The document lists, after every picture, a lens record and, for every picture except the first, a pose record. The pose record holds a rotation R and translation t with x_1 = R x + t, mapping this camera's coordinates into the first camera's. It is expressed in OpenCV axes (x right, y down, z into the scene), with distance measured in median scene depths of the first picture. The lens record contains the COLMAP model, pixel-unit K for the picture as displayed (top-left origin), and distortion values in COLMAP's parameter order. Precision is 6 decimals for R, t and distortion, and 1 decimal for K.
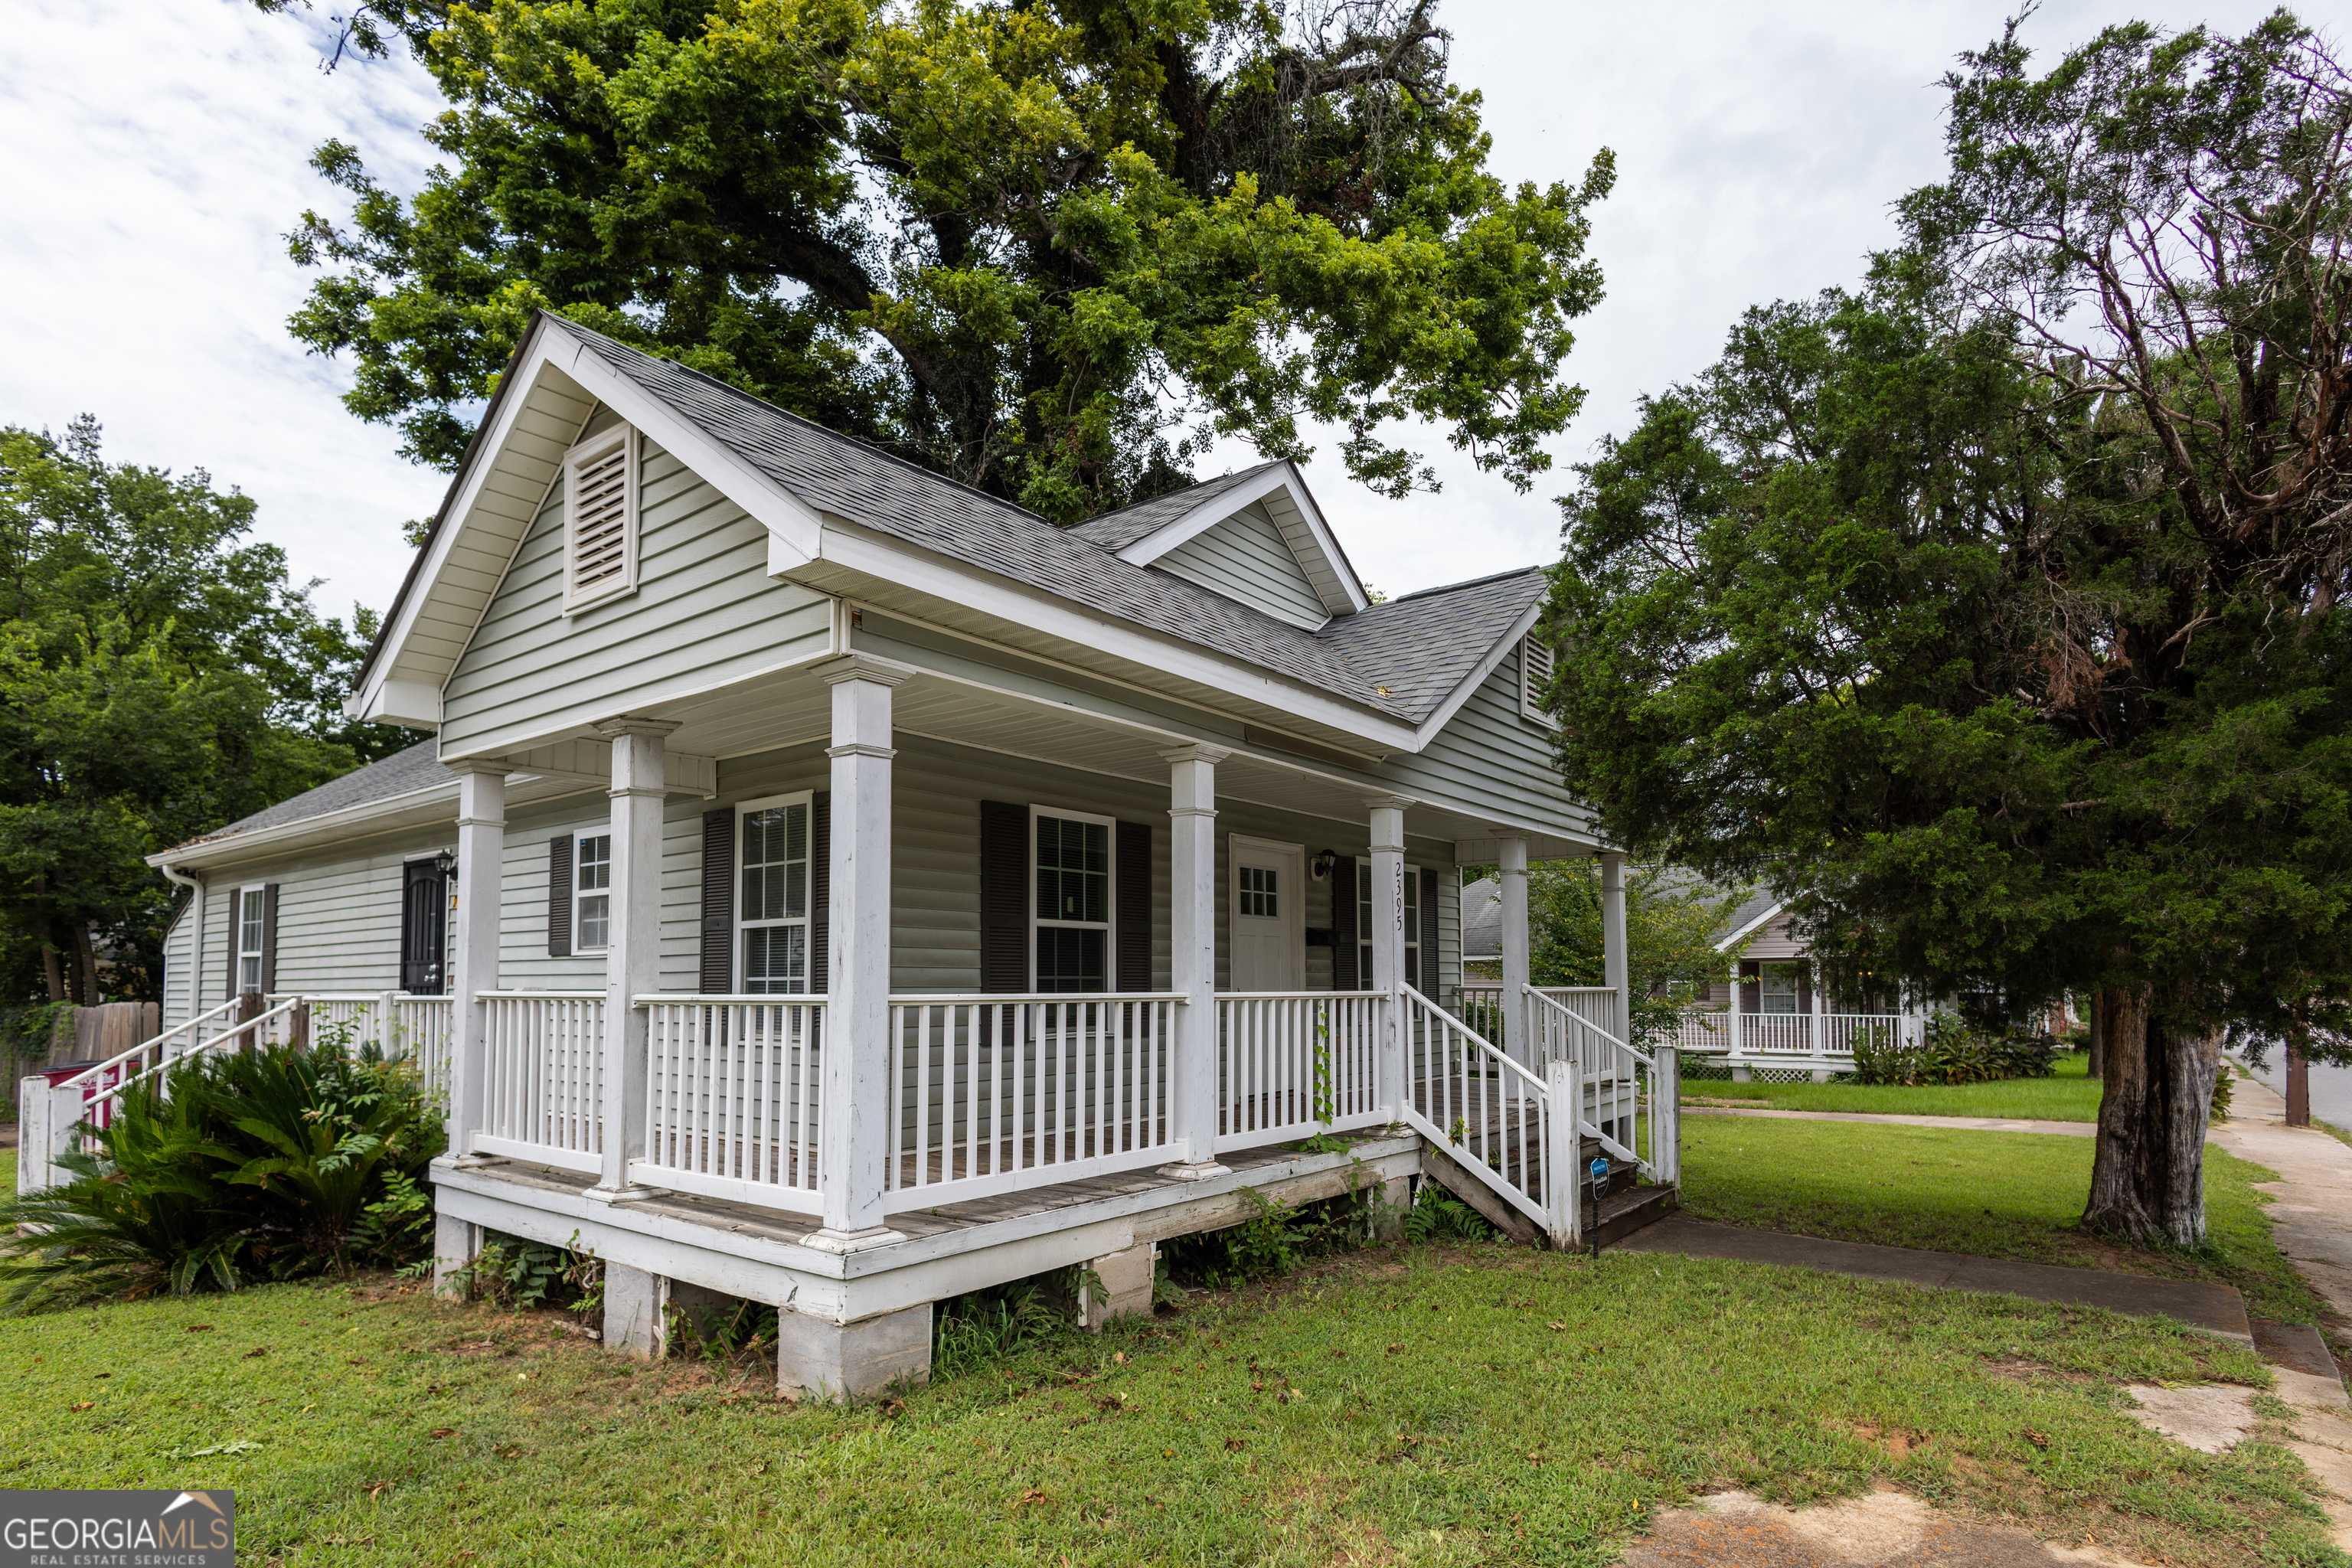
lens RADIAL K [[1185.8, 0, 1176.0], [0, 1185.8, 784.0], [0, 0, 1]] dist [-0.001522, -0.000386]
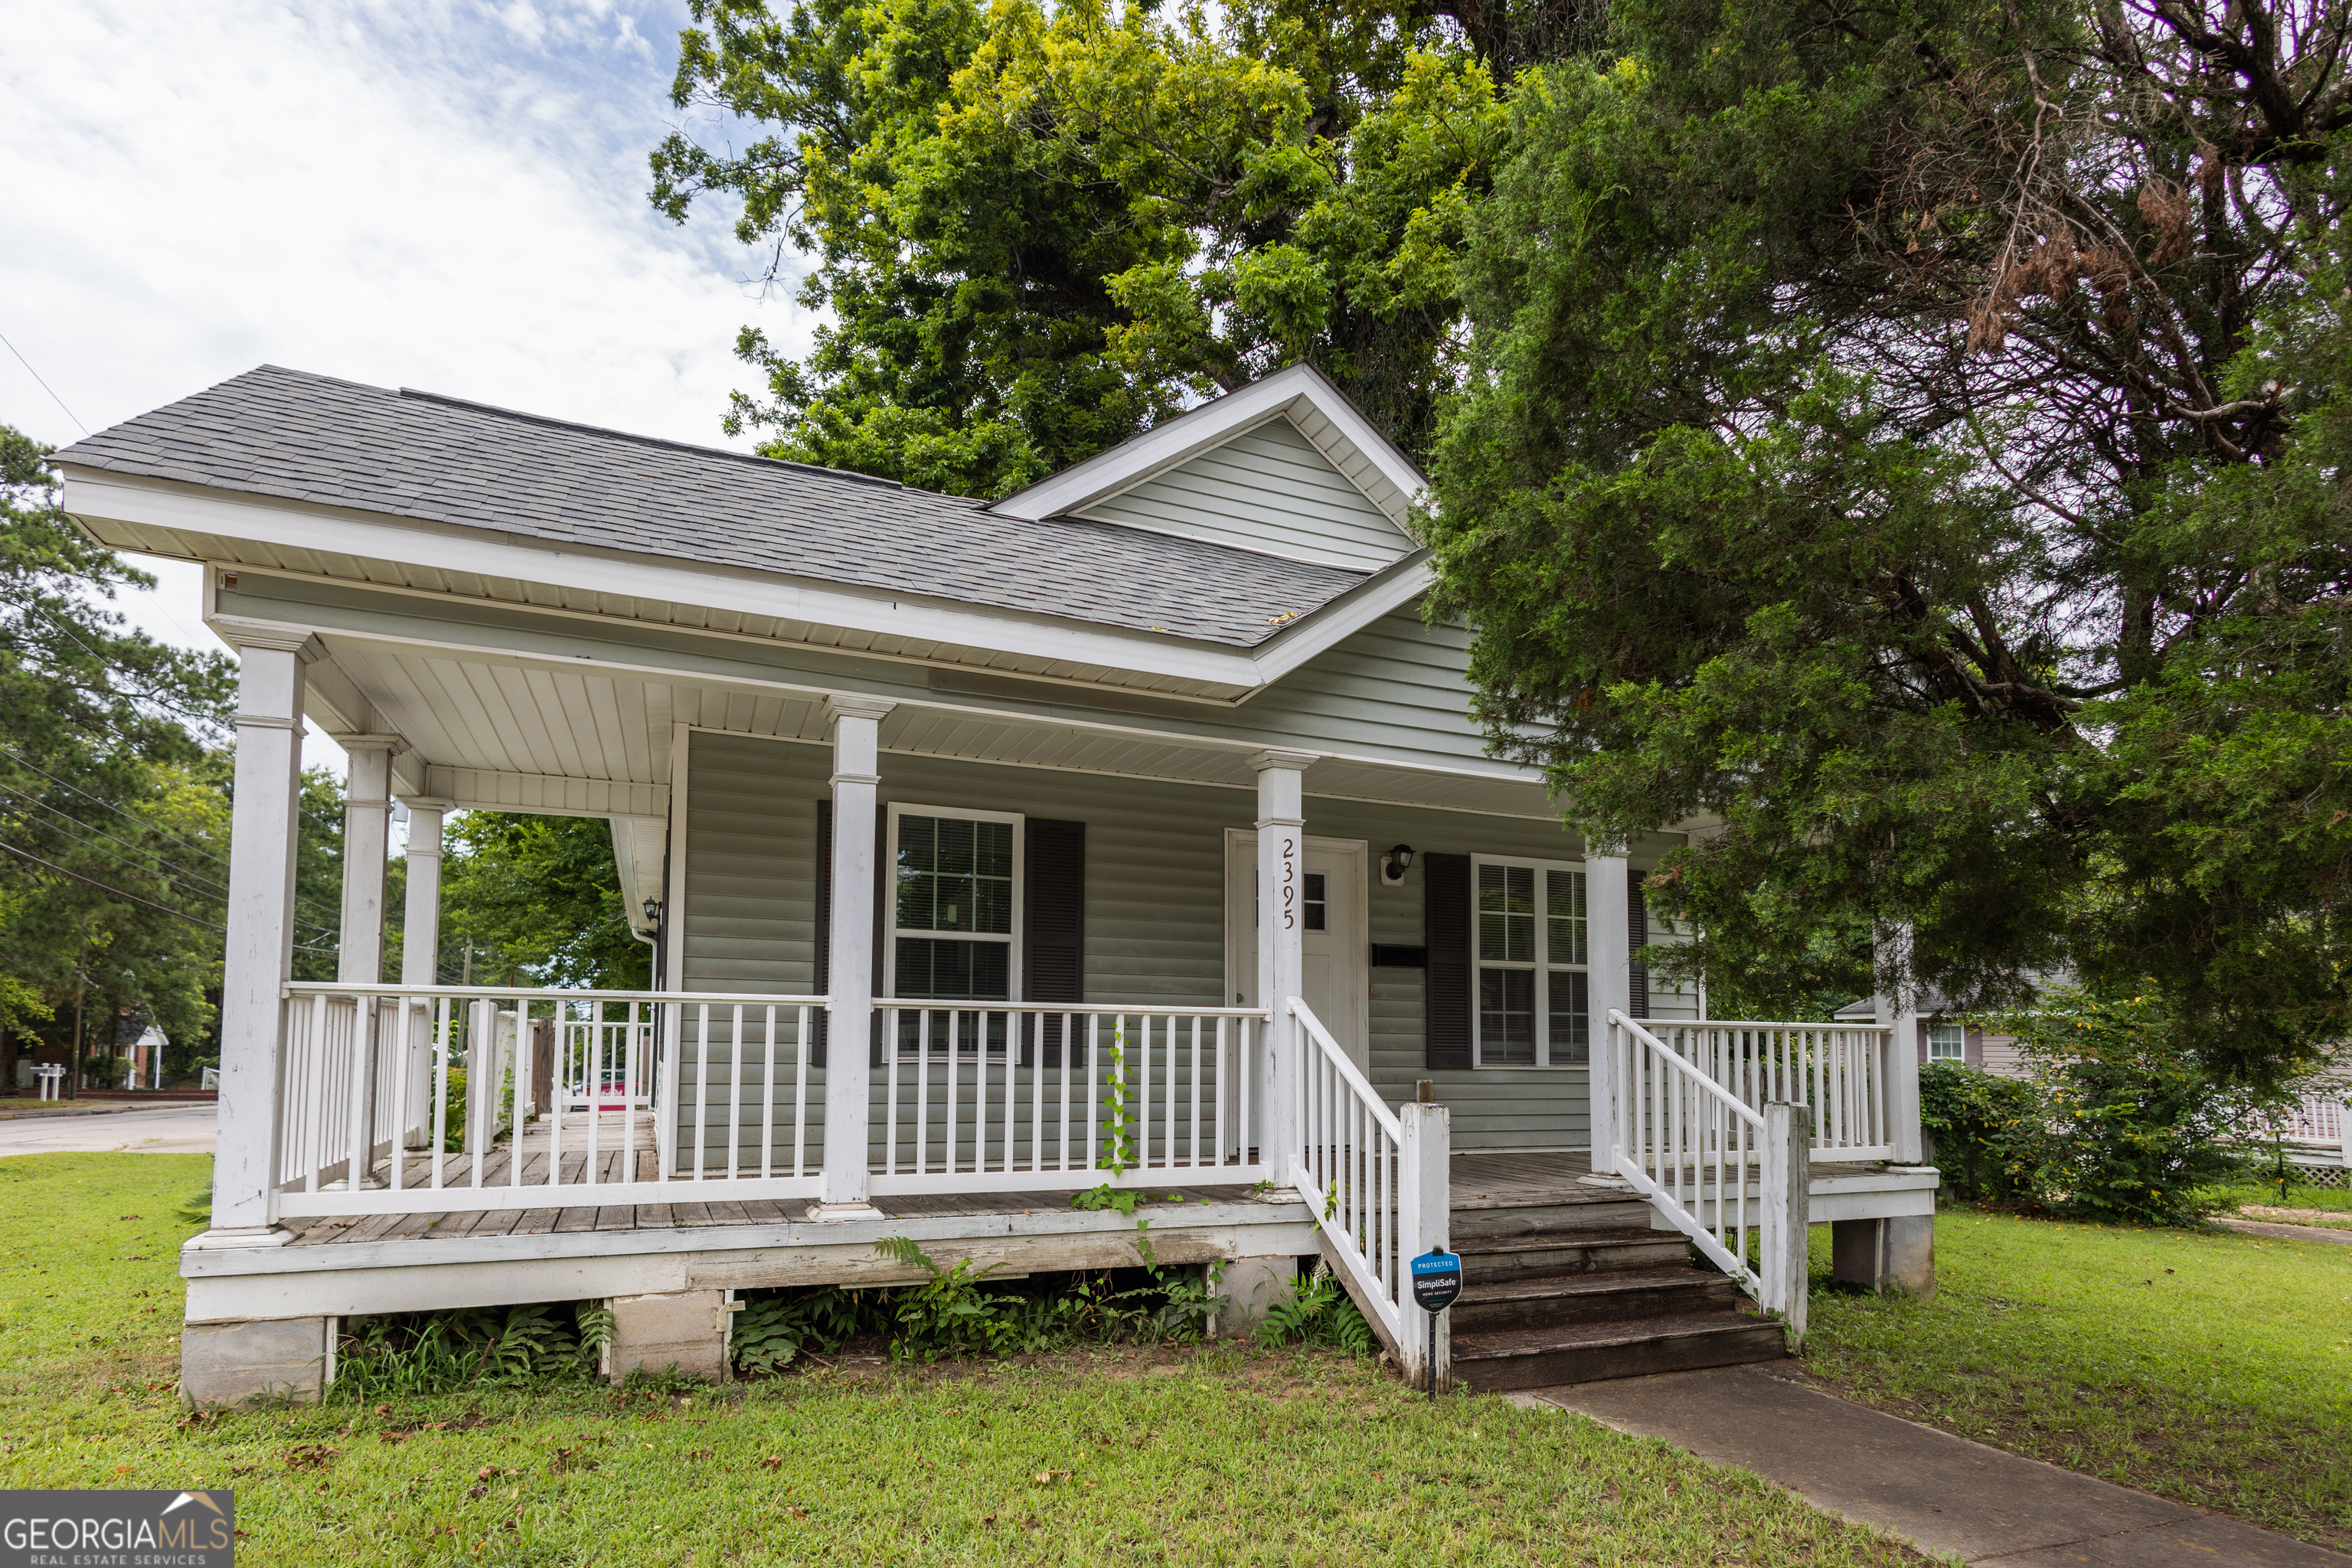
lens RADIAL K [[1183.1, 0, 1175.7], [0, 1183.1, 873.3], [0, 0, 1]] dist [0.000612, 0.000643]
pose [[0.875650, -0.057405, -0.479523, 0.478737], [0.065972, 0.997821, 0.001020, 0.081562], [0.478419, -0.032528, 0.877529, 0.306189]]
